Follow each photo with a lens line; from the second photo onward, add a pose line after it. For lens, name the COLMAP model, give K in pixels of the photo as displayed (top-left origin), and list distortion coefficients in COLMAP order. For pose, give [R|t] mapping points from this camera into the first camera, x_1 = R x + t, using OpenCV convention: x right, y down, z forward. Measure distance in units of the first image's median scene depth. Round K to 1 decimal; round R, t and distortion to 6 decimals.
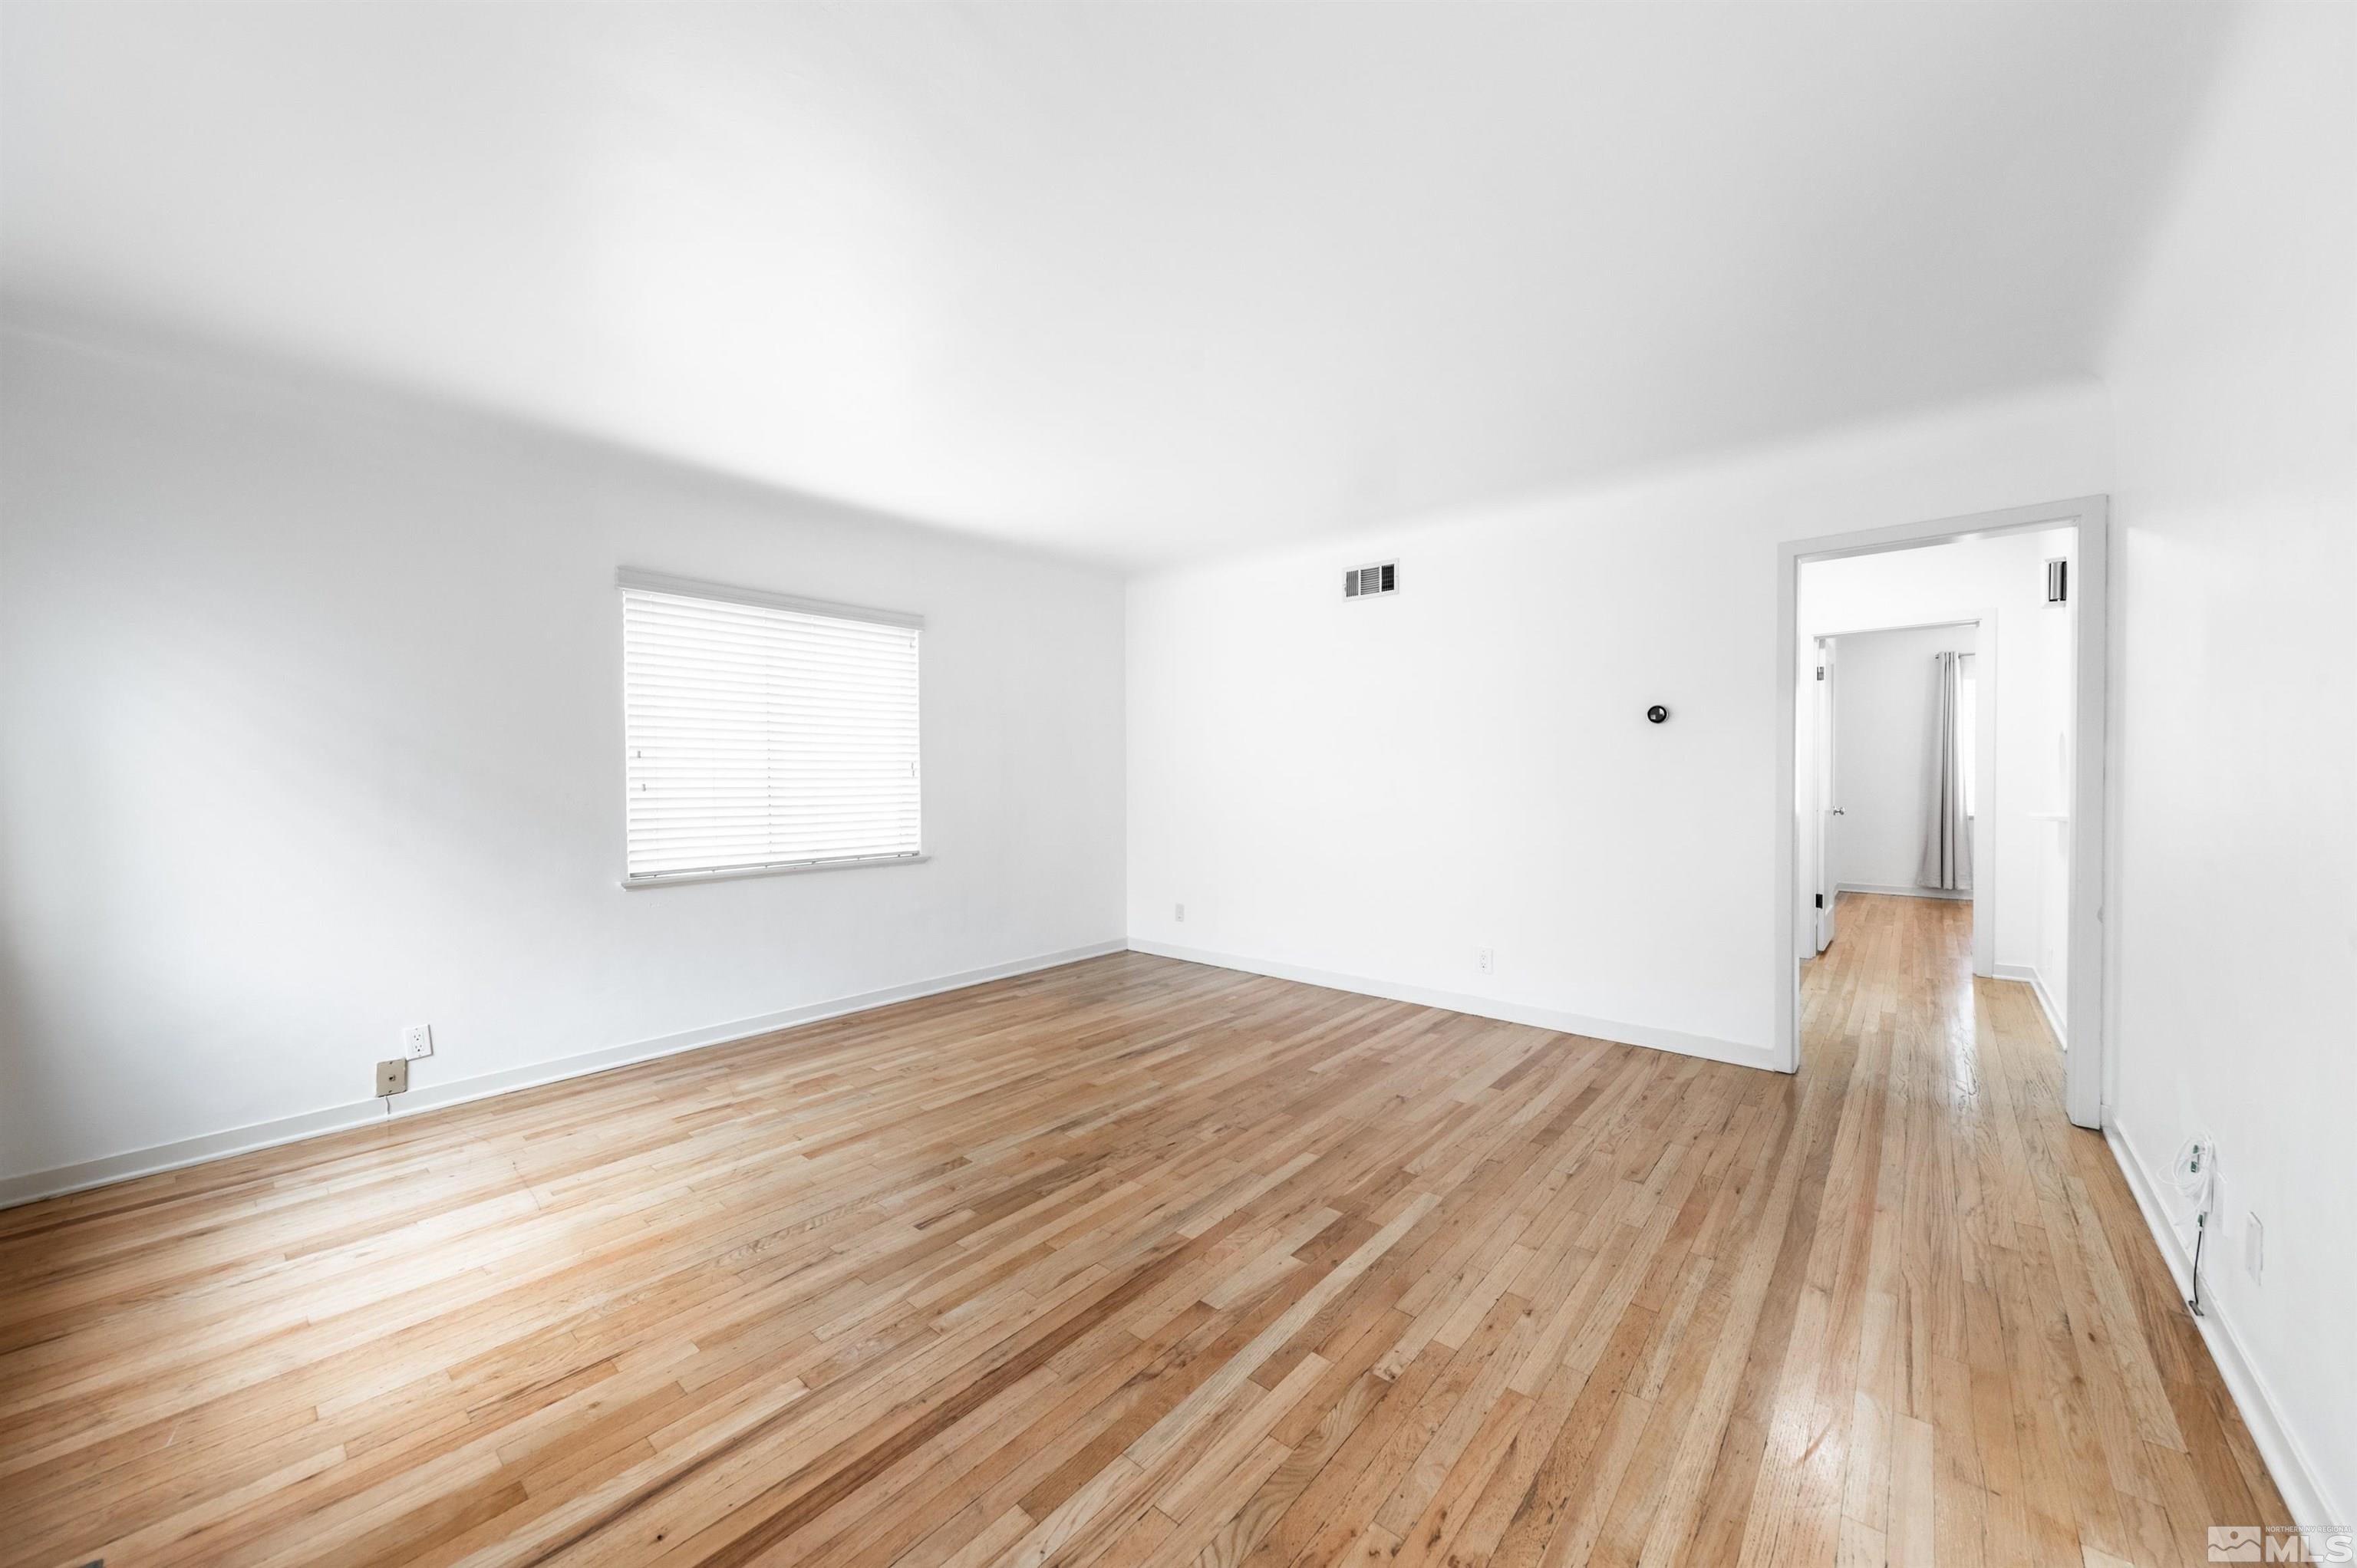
lens RADIAL K [[875.2, 0, 1178.5], [0, 875.2, 784.0], [0, 0, 1]] dist [-0.001682, -0.000107]
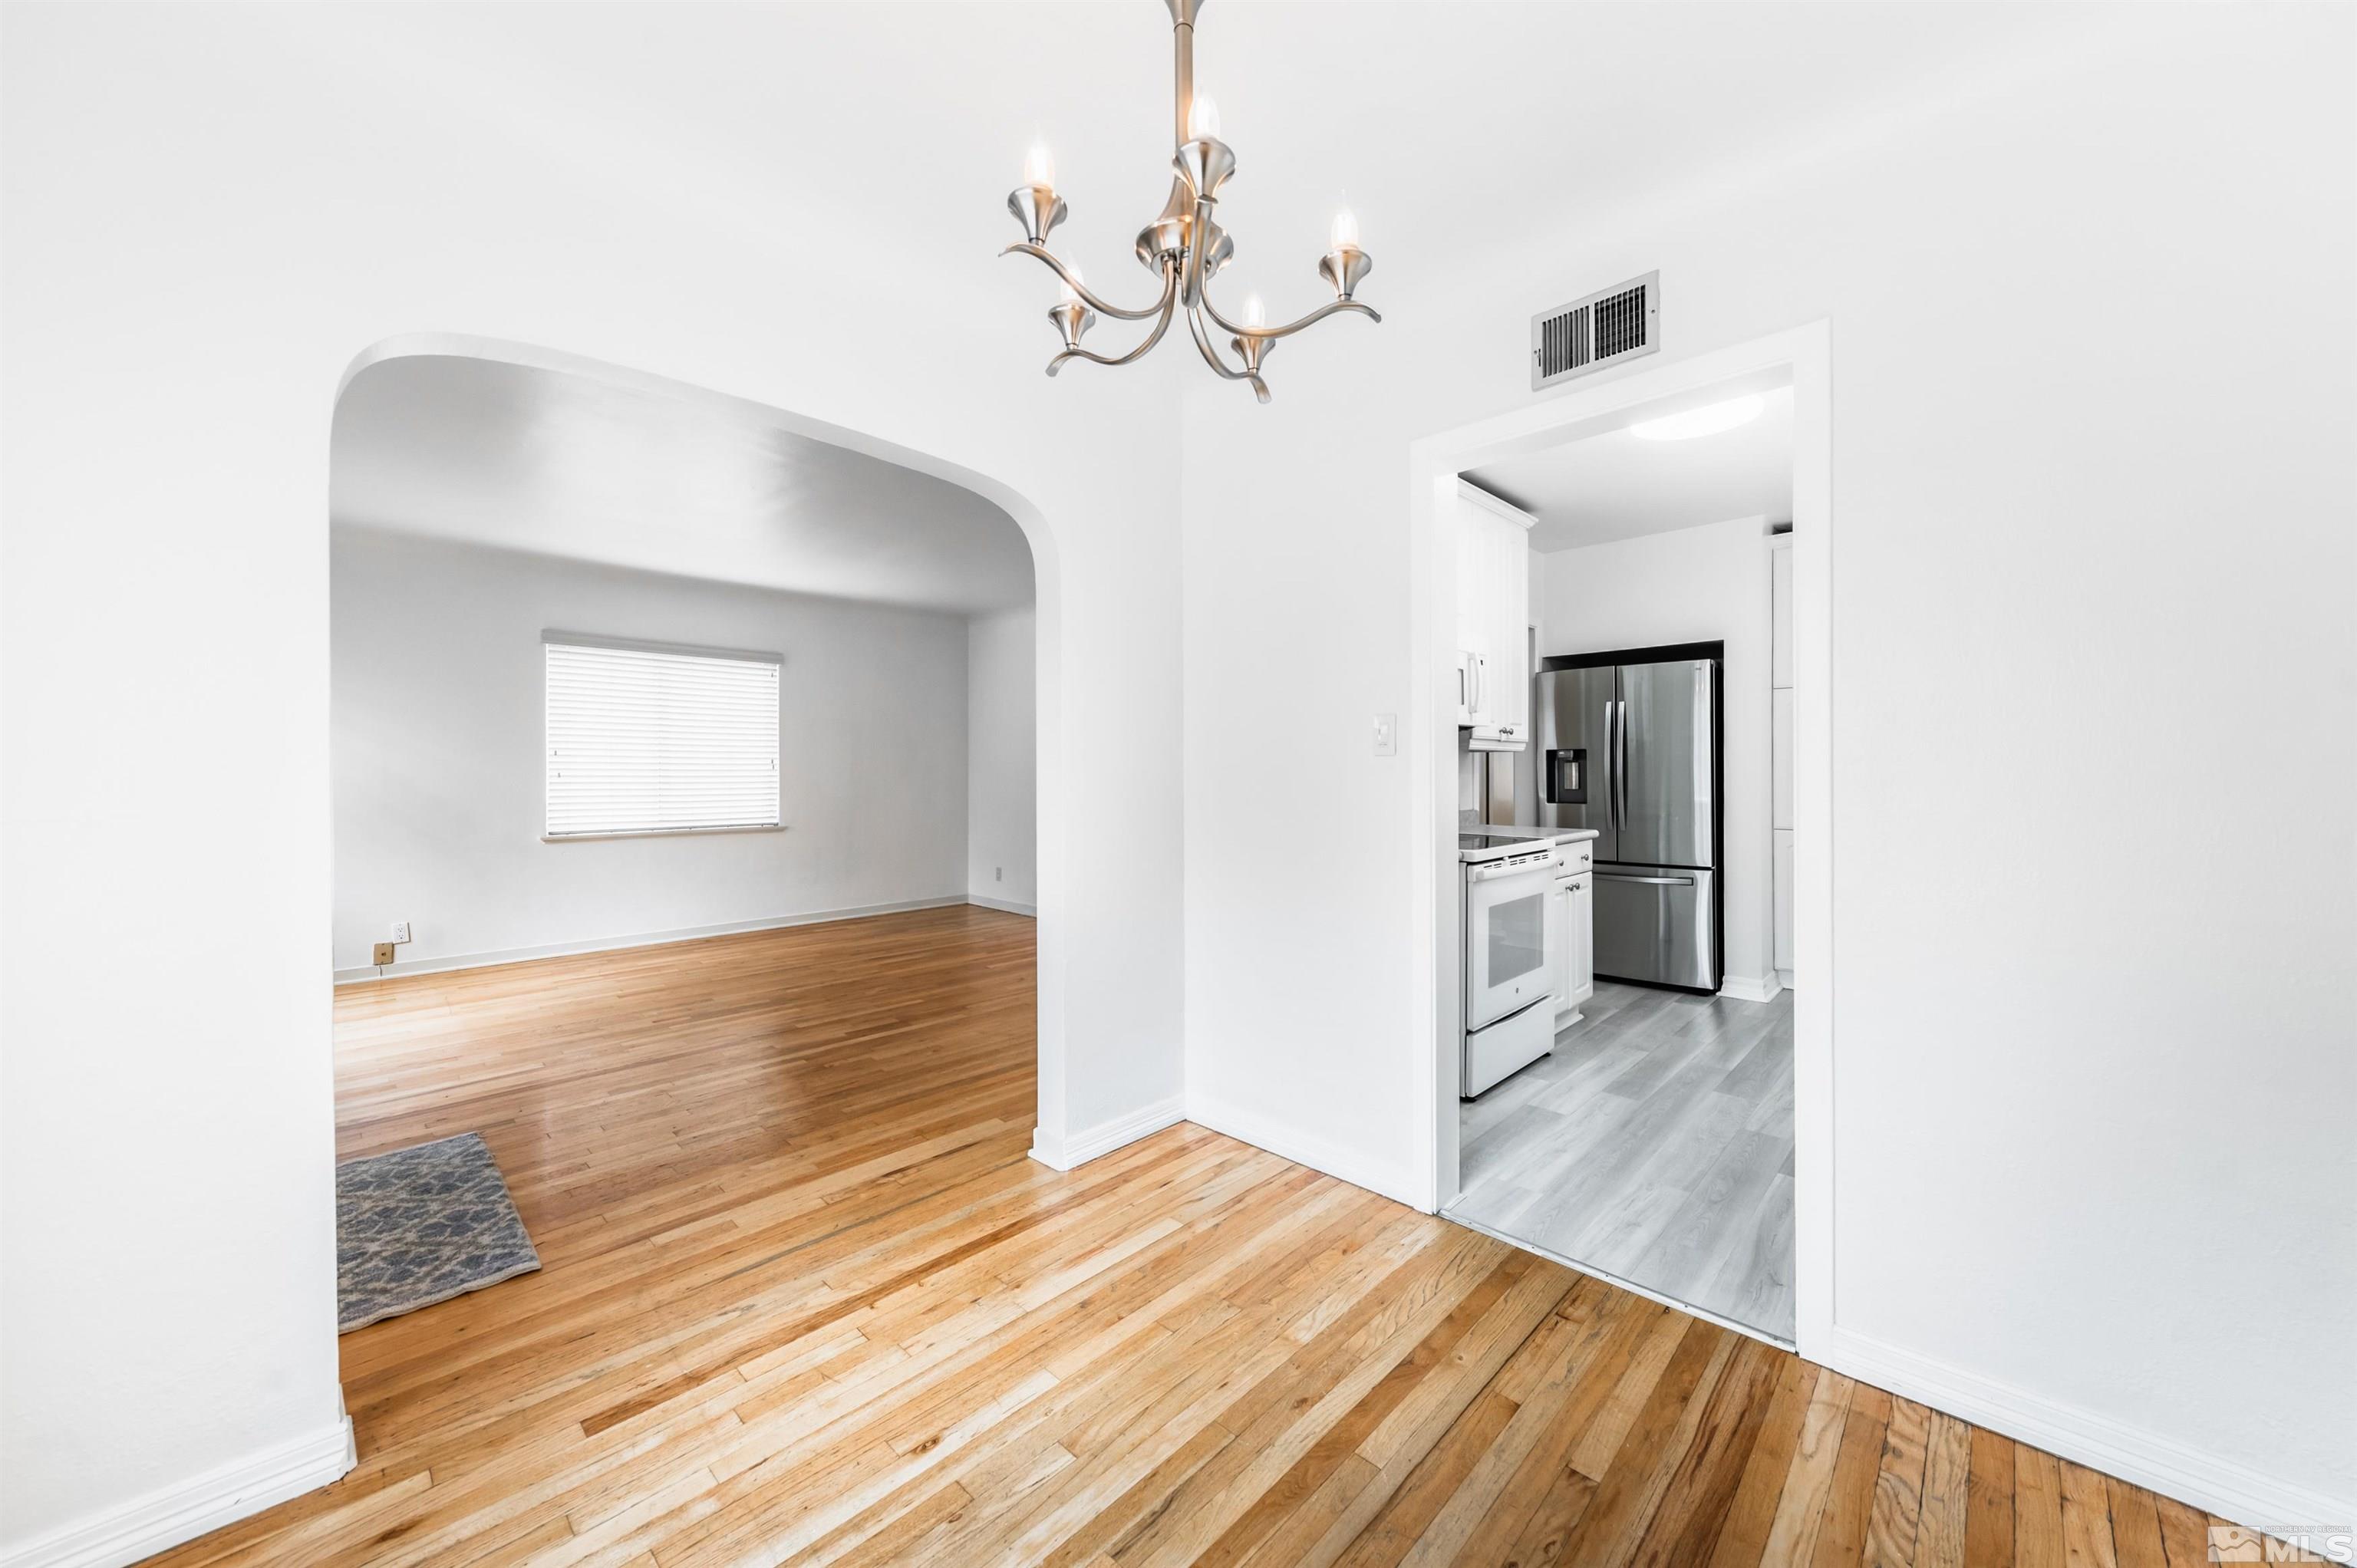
lens RADIAL K [[857.1, 0, 1193.8], [0, 857.1, 774.1], [0, 0, 1]] dist [0.002326, 0.000047]
pose [[0.999427, 0.004268, -0.033581, 0.535369], [-0.004508, 0.999965, -0.007096, 0.007704], [0.033549, 0.007243, 0.999411, -0.444599]]
